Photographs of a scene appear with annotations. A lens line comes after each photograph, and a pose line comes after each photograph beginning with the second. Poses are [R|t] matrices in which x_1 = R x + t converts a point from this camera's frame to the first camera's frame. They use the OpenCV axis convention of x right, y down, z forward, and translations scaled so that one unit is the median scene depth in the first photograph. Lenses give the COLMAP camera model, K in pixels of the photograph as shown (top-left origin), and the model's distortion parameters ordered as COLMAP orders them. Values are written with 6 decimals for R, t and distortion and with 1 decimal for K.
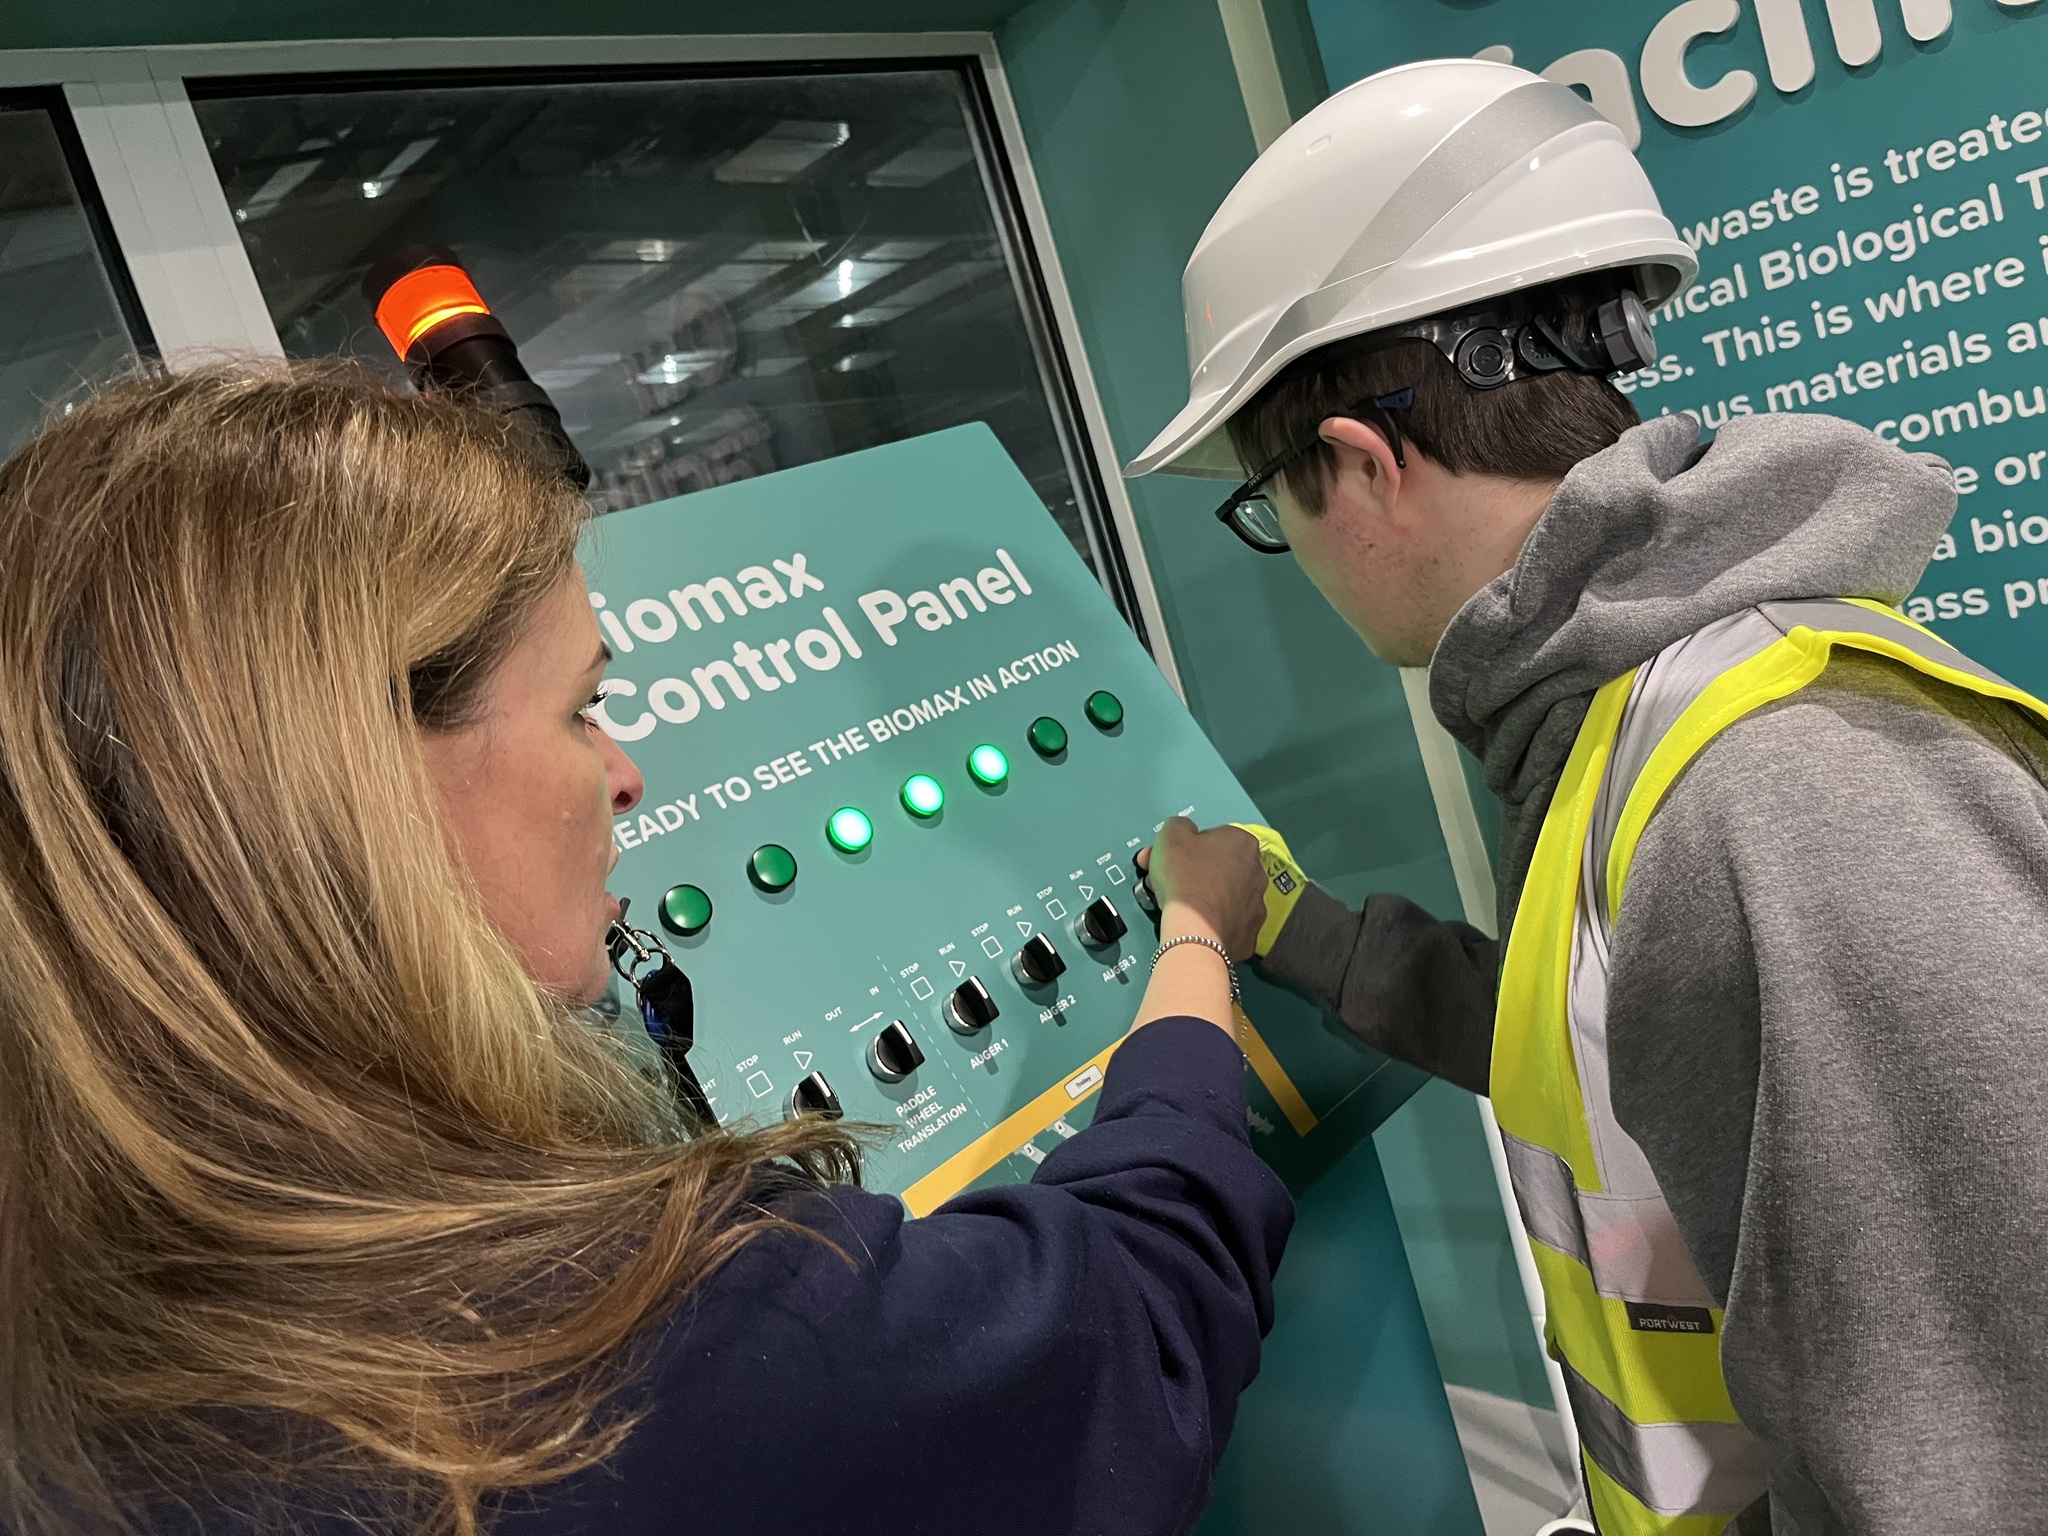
lens RADIAL K [[1547.3, 0, 1017.3], [0, 1547.3, 769.1], [0, 0, 1]] dist [0.015451, -0.028764]
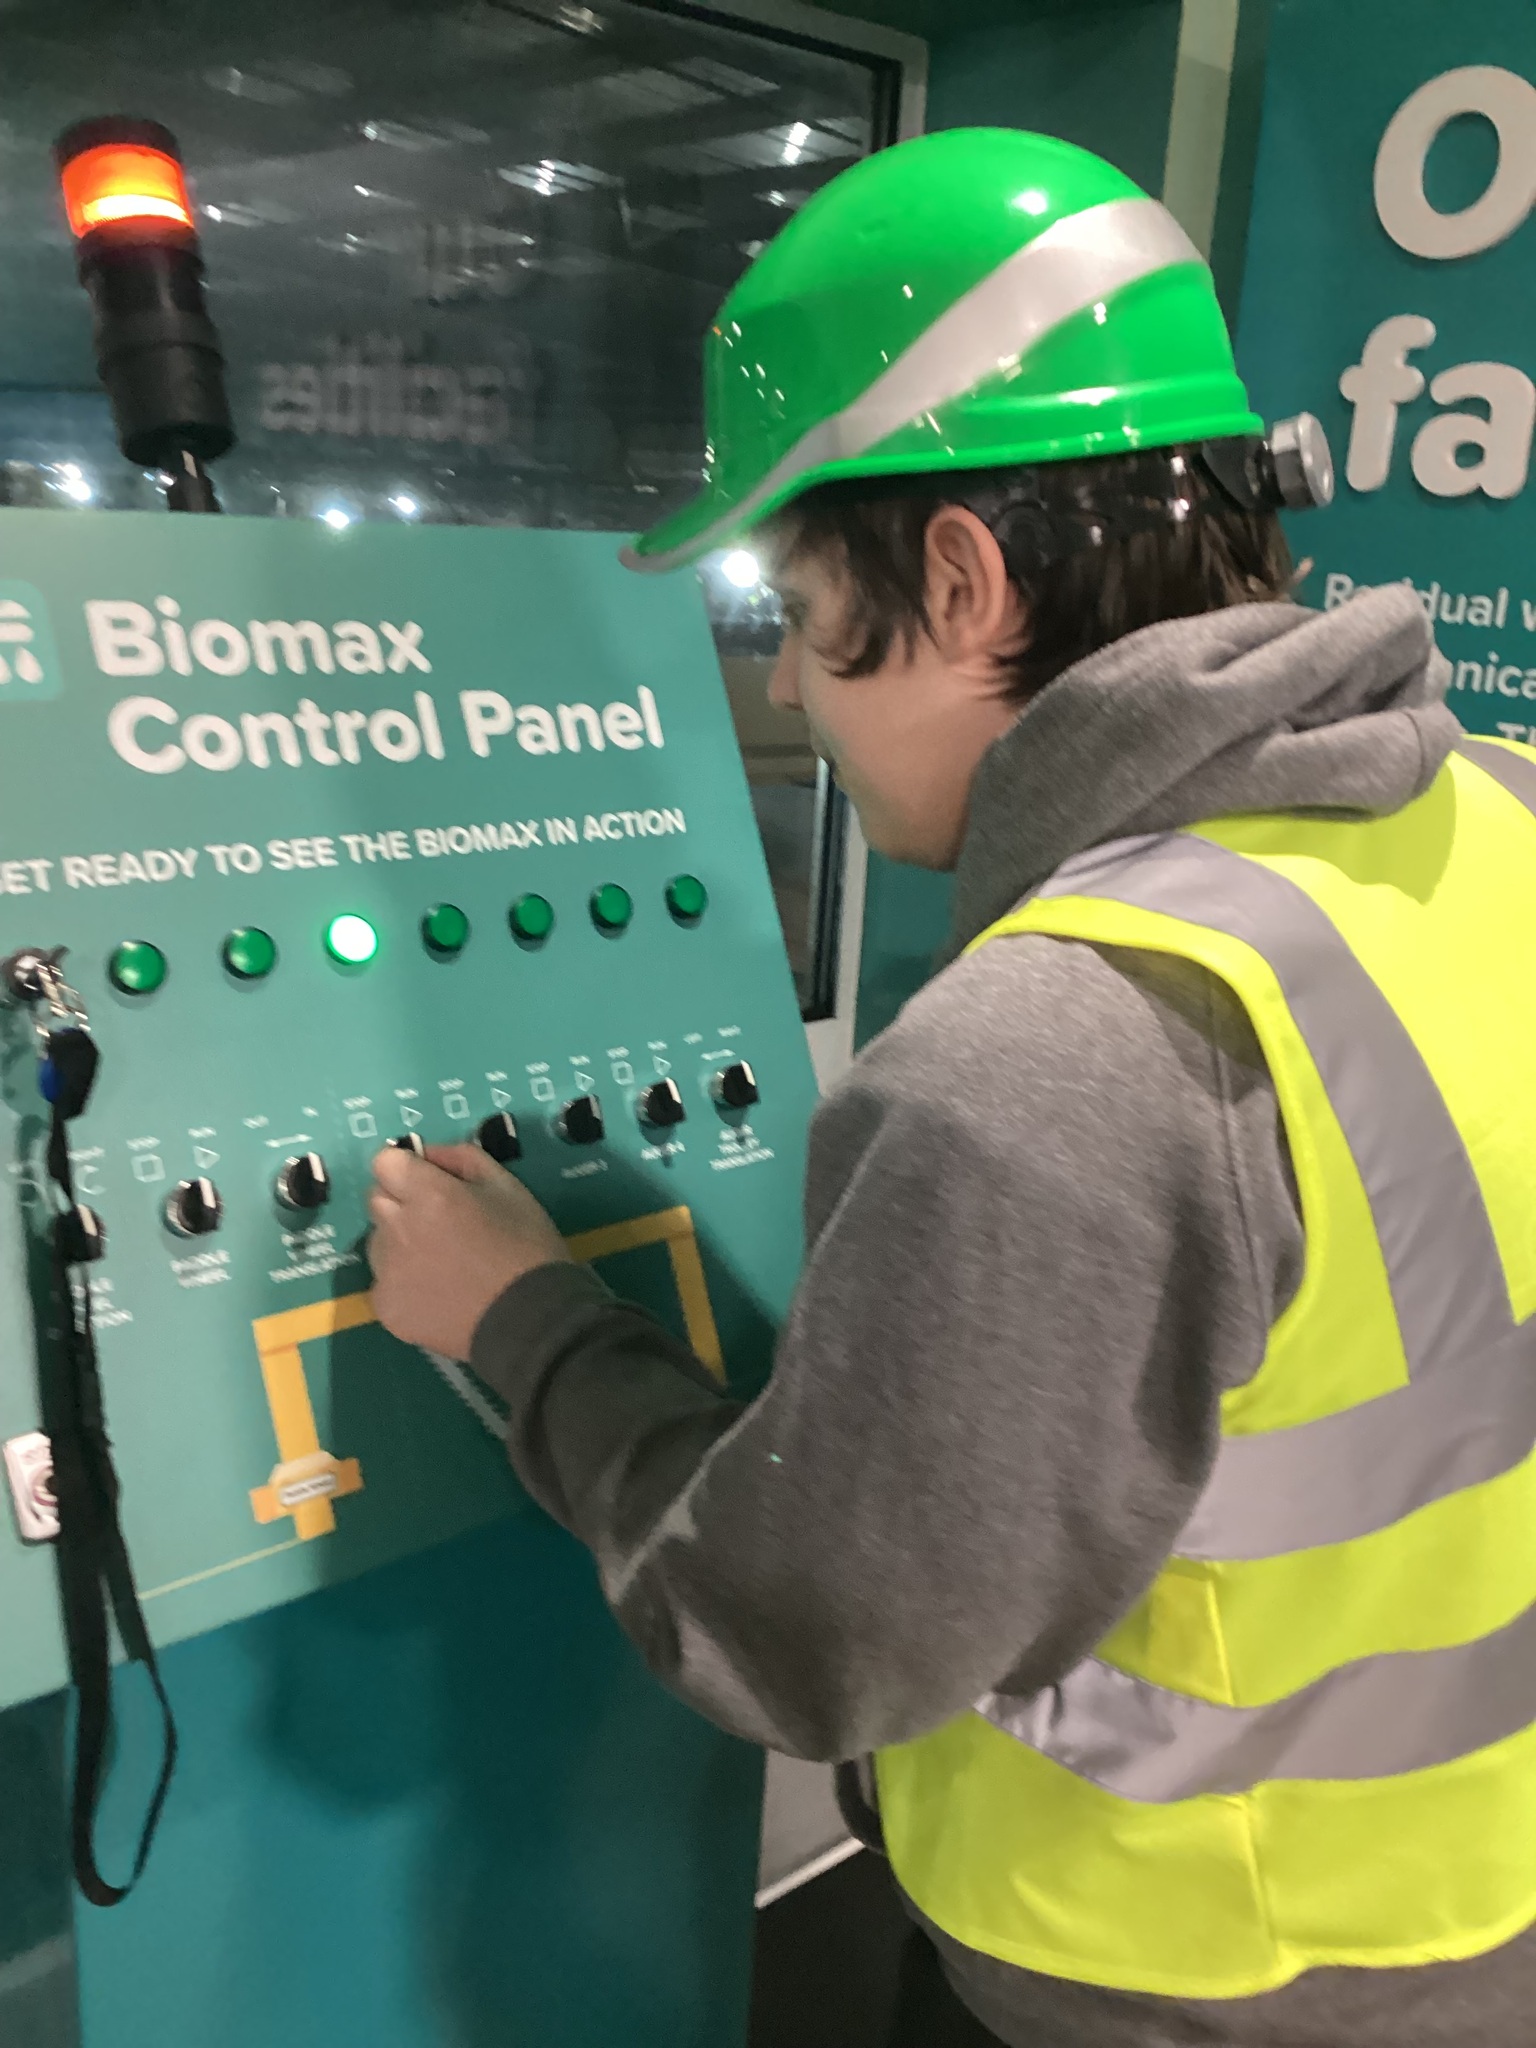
lens RADIAL K [[1853.4, 0, 799.2], [0, 1853.4, 1004.6], [0, 0, 1]] dist [0.044463, 0.000000]
pose [[0.933415, 0.355821, 0.046134, 0.091896], [-0.358747, 0.927725, 0.103087, -0.117575], [-0.006119, -0.112774, 0.993602, -0.103573]]
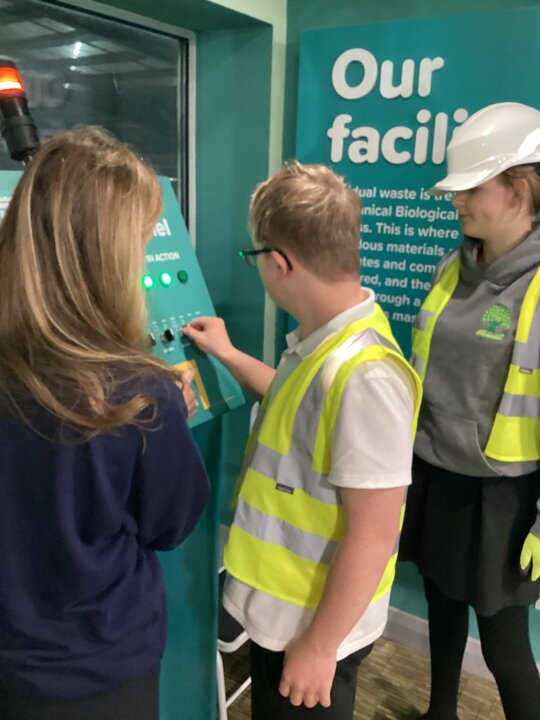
lens RADIAL K [[651.6, 0, 267.9], [0, 651.6, 369.5], [0, 0, 1]] dist [0.044463, 0.000000]
pose [[0.924178, 0.260202, 0.279626, -0.116180], [-0.282984, 0.958128, 0.043703, 0.041319], [-0.256545, -0.119519, 0.959114, -0.432893]]
